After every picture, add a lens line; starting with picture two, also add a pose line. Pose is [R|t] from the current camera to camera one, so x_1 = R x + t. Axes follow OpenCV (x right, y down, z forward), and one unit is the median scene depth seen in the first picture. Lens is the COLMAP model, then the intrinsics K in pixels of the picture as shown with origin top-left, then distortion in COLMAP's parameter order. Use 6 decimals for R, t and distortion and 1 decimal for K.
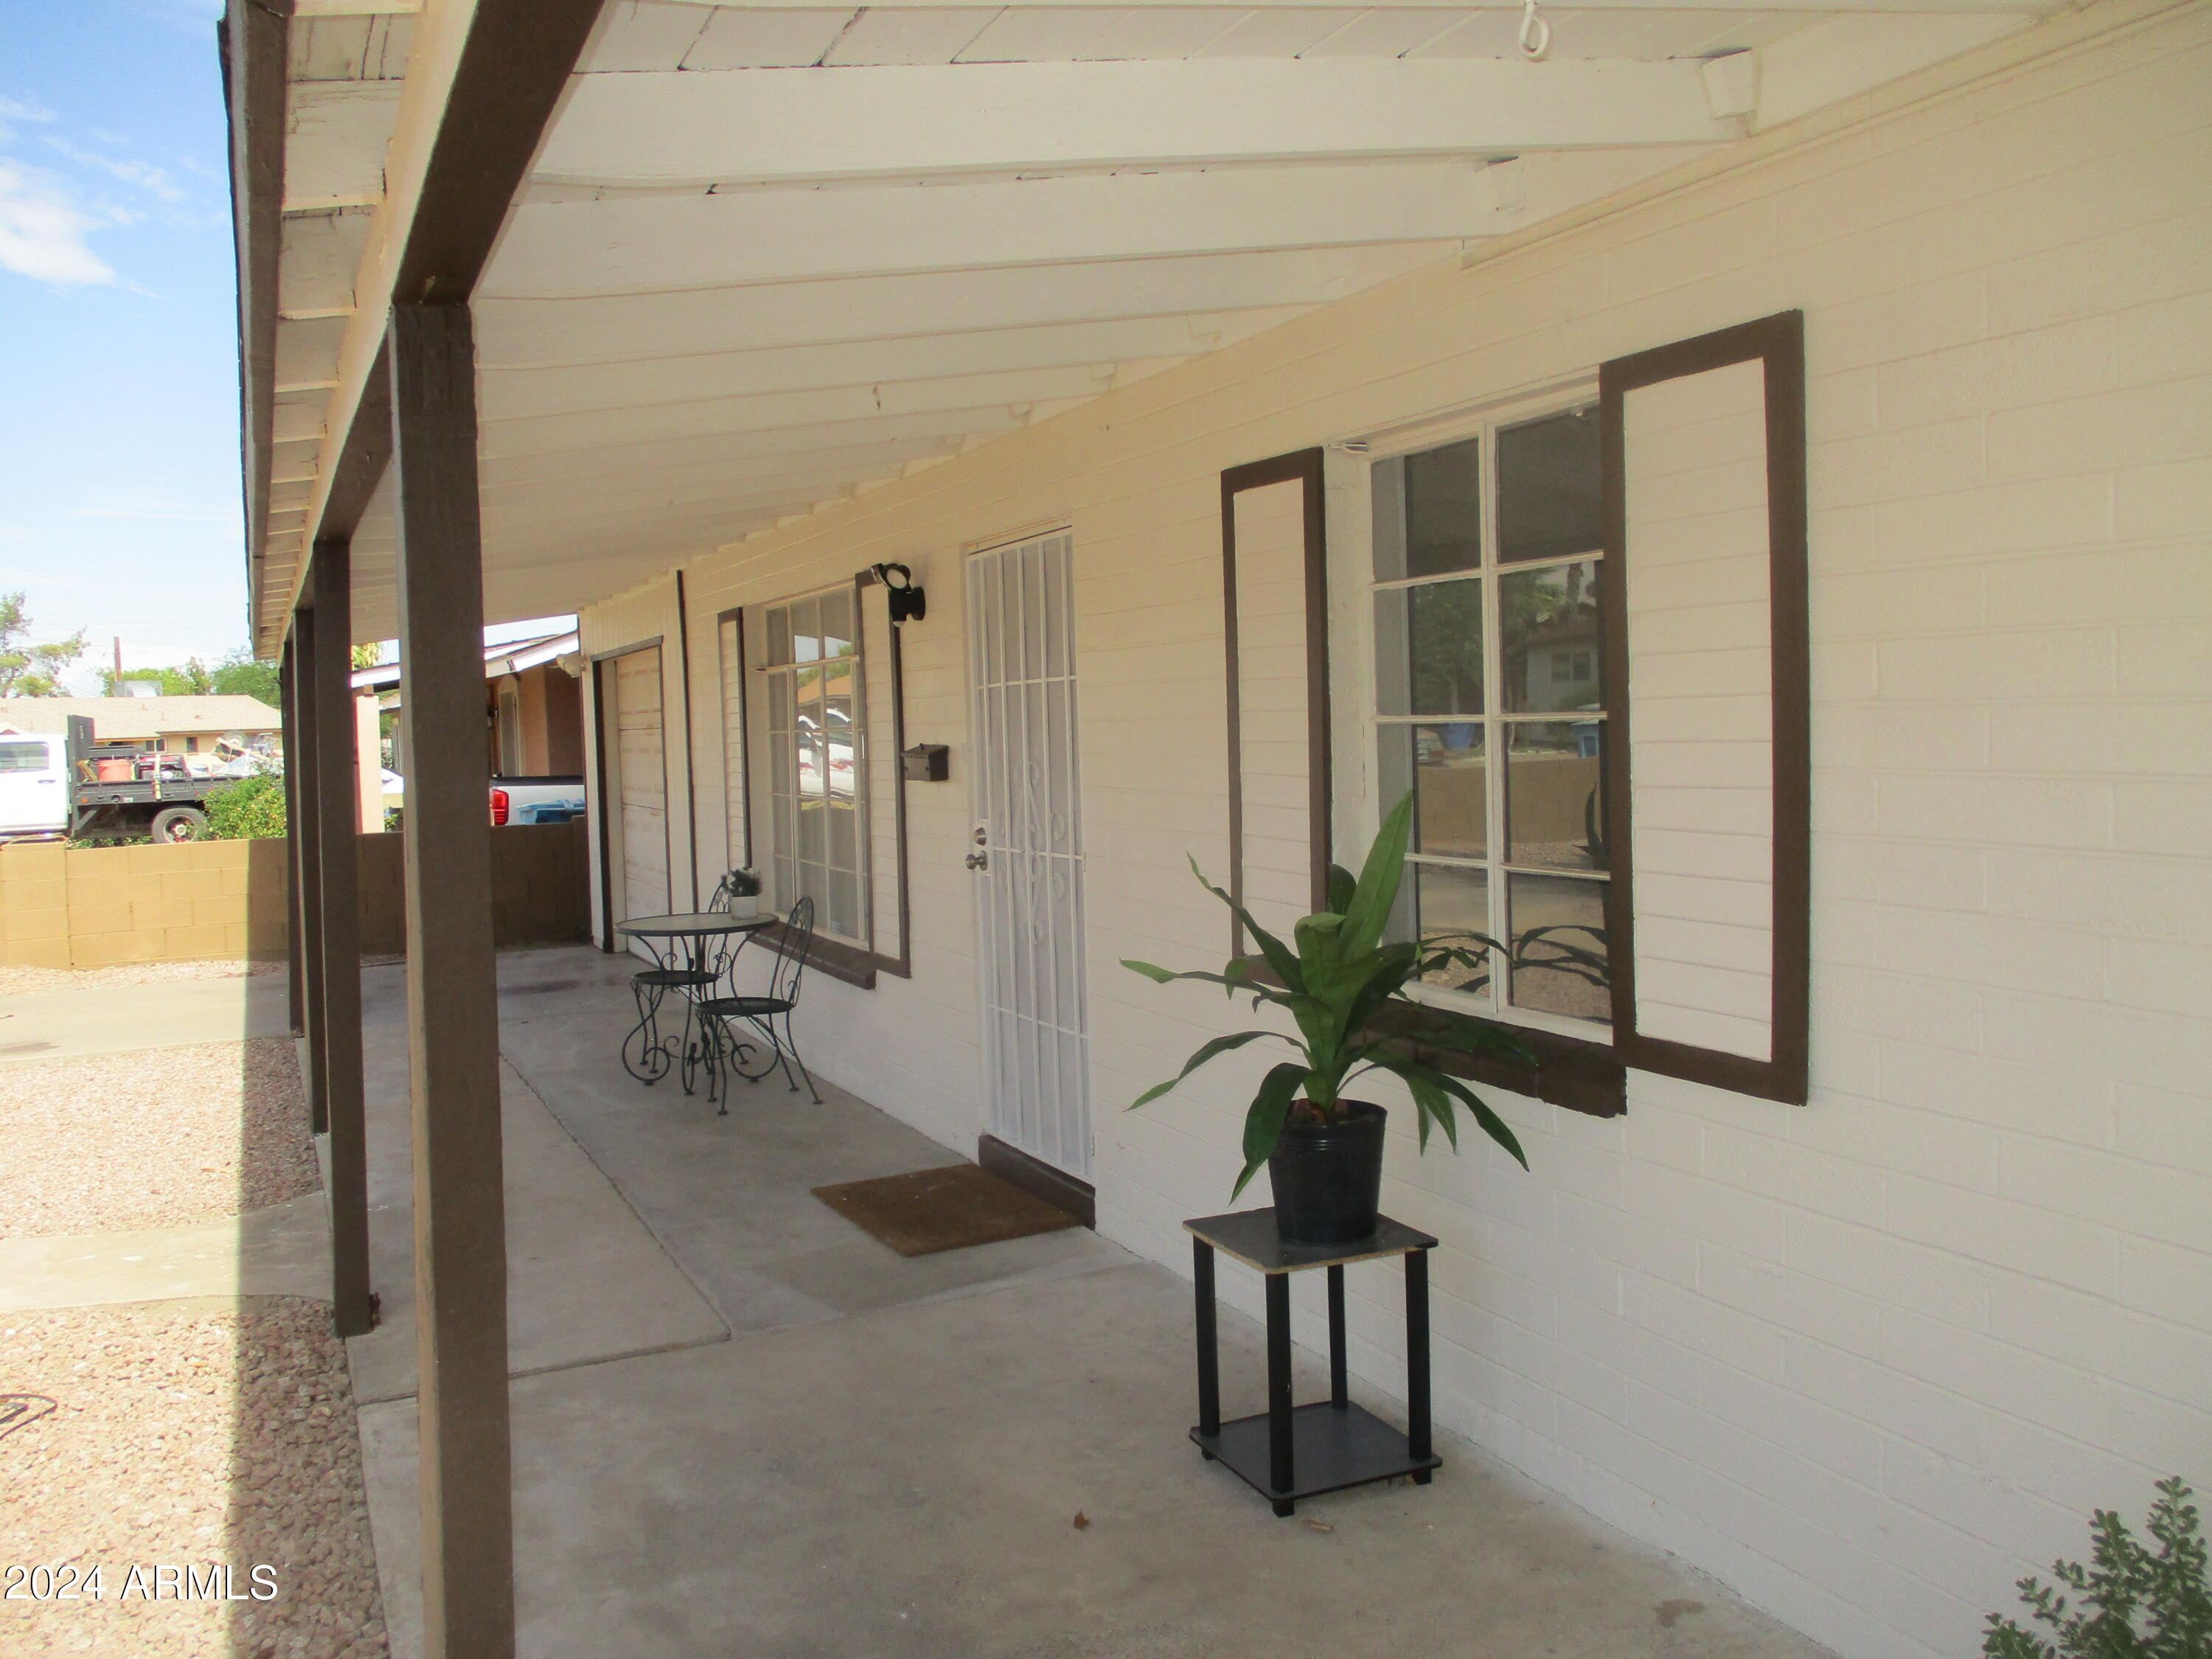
lens RADIAL K [[1830.8, 0, 1120.9], [0, 1830.8, 814.4], [0, 0, 1]] dist [-0.061126, 0.001971]
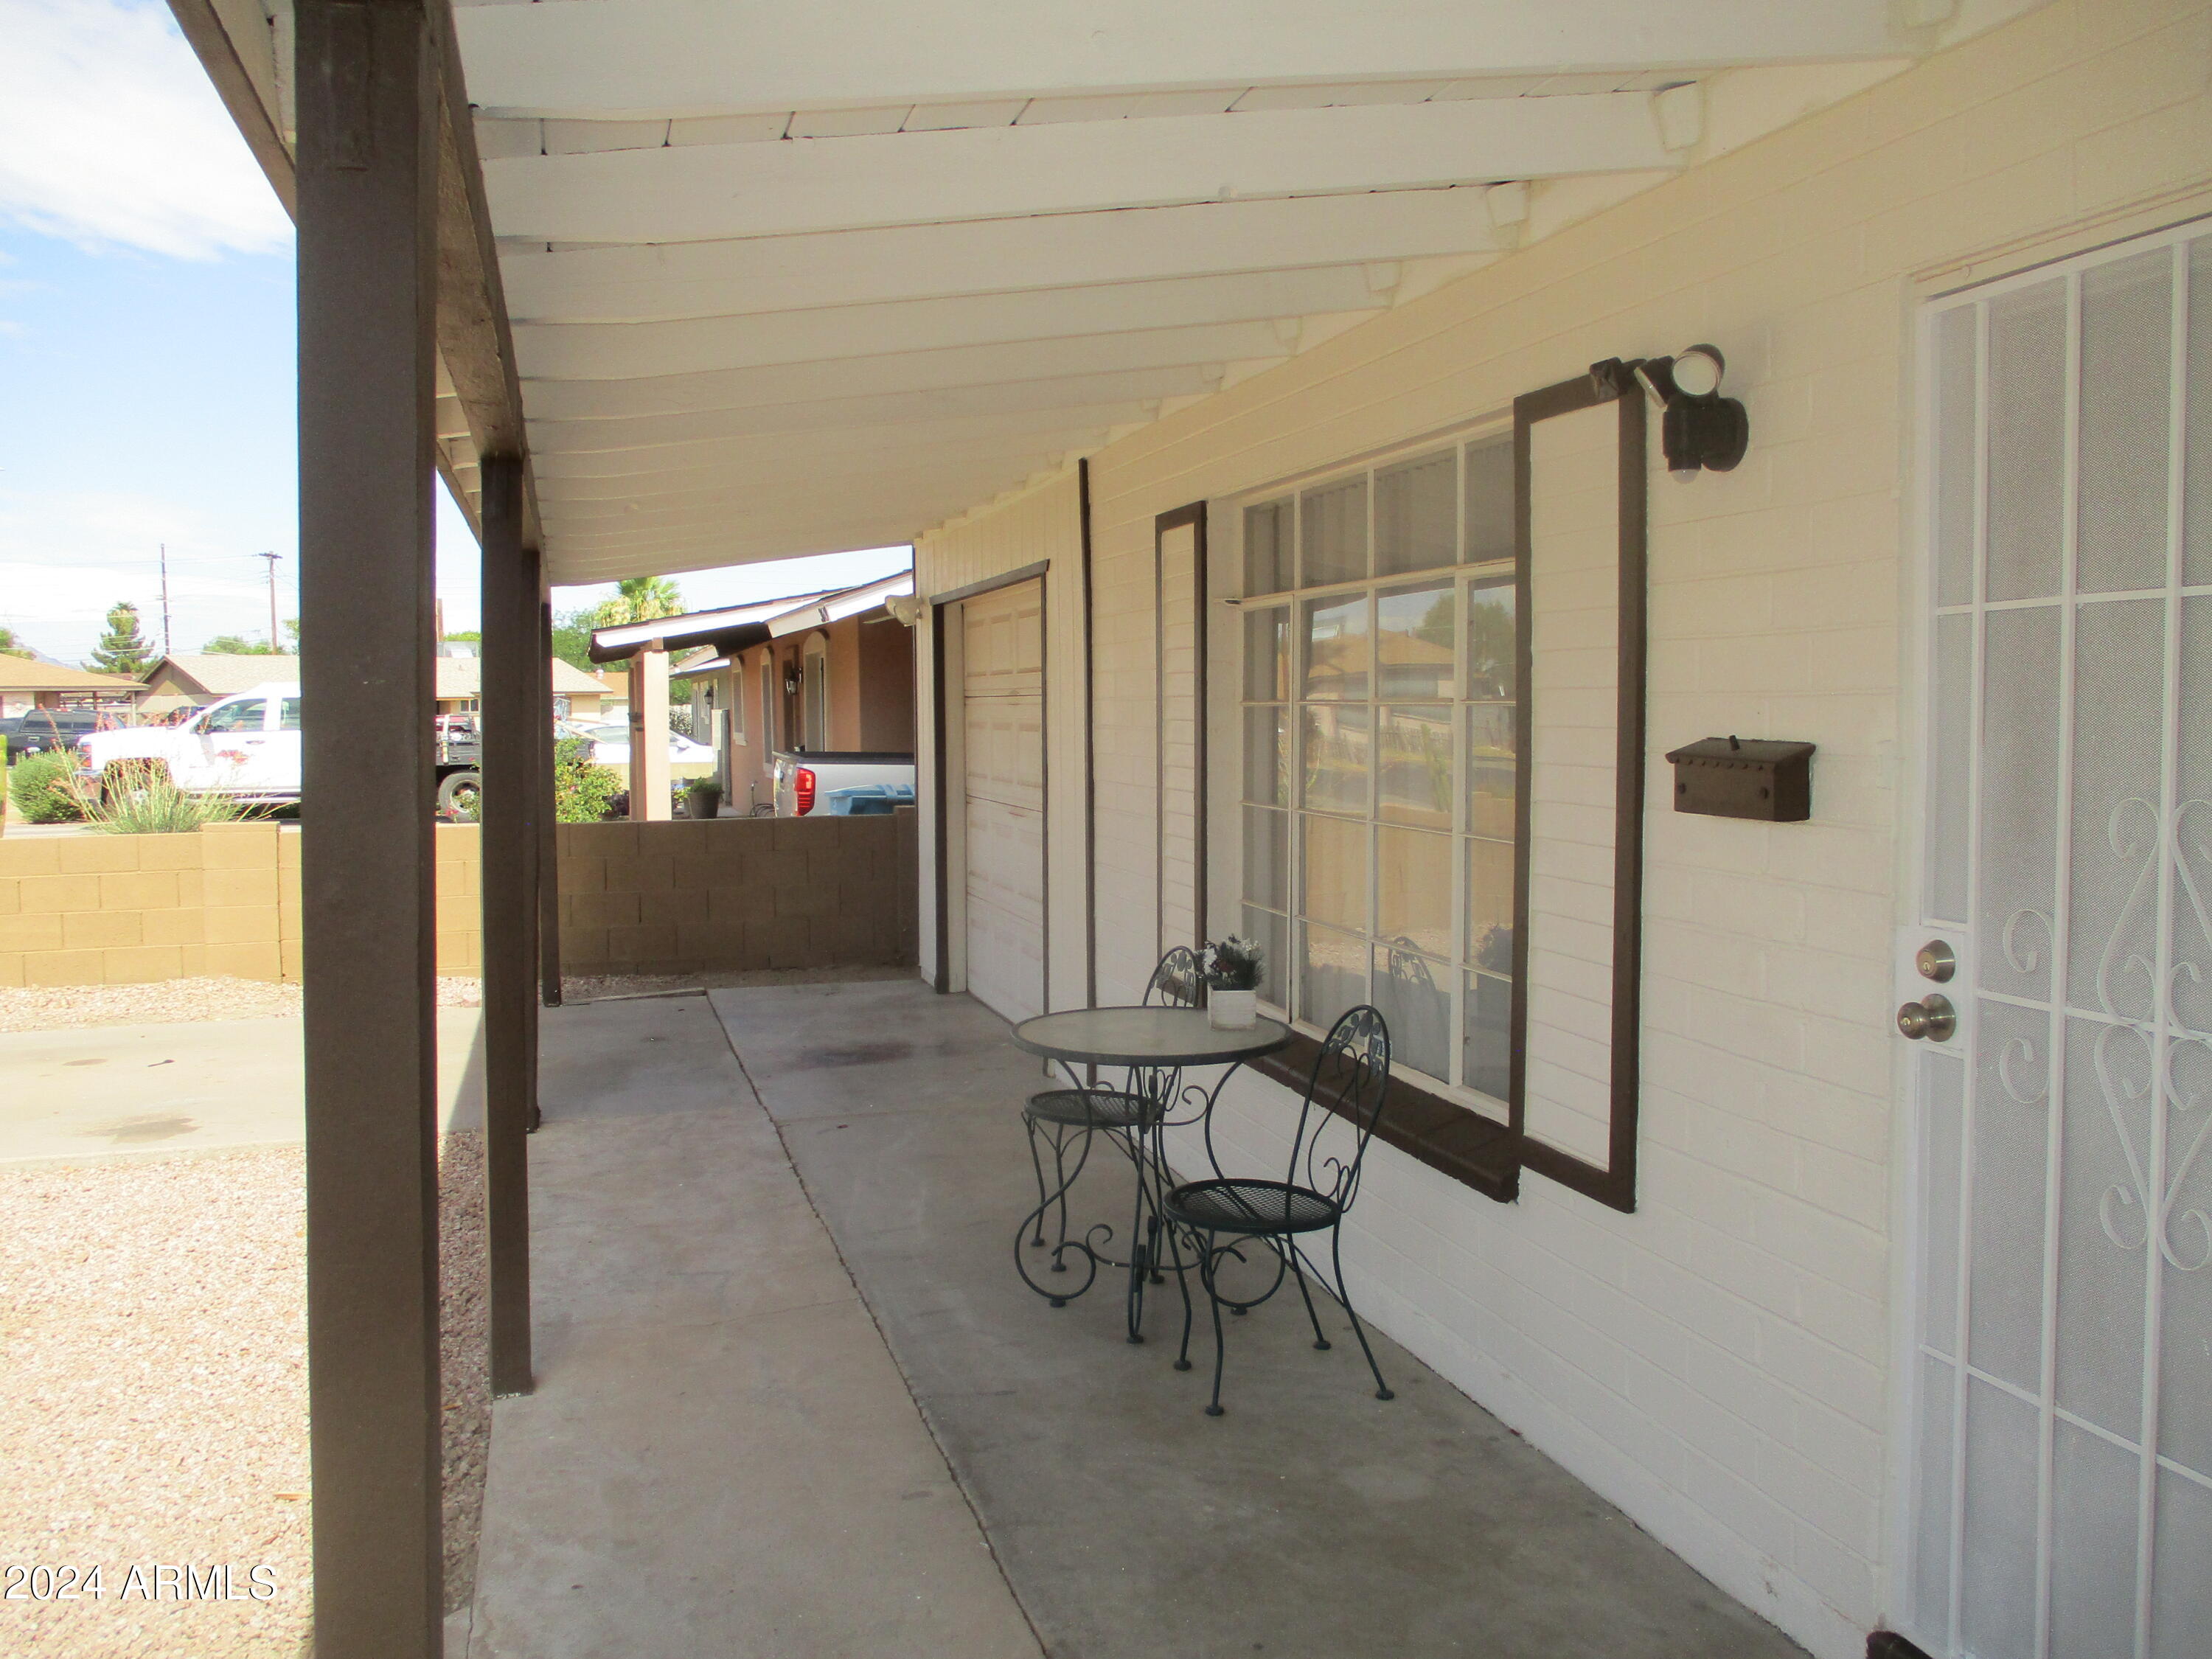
lens RADIAL K [[1830.8, 0, 1095.7], [0, 1830.8, 836.2], [0, 0, 1]] dist [-0.061126, 0.001971]
pose [[0.985886, 0.033259, -0.164080, -0.115207], [-0.029316, 0.999222, 0.026395, -0.012680], [0.164830, -0.021213, 0.986094, 0.315882]]
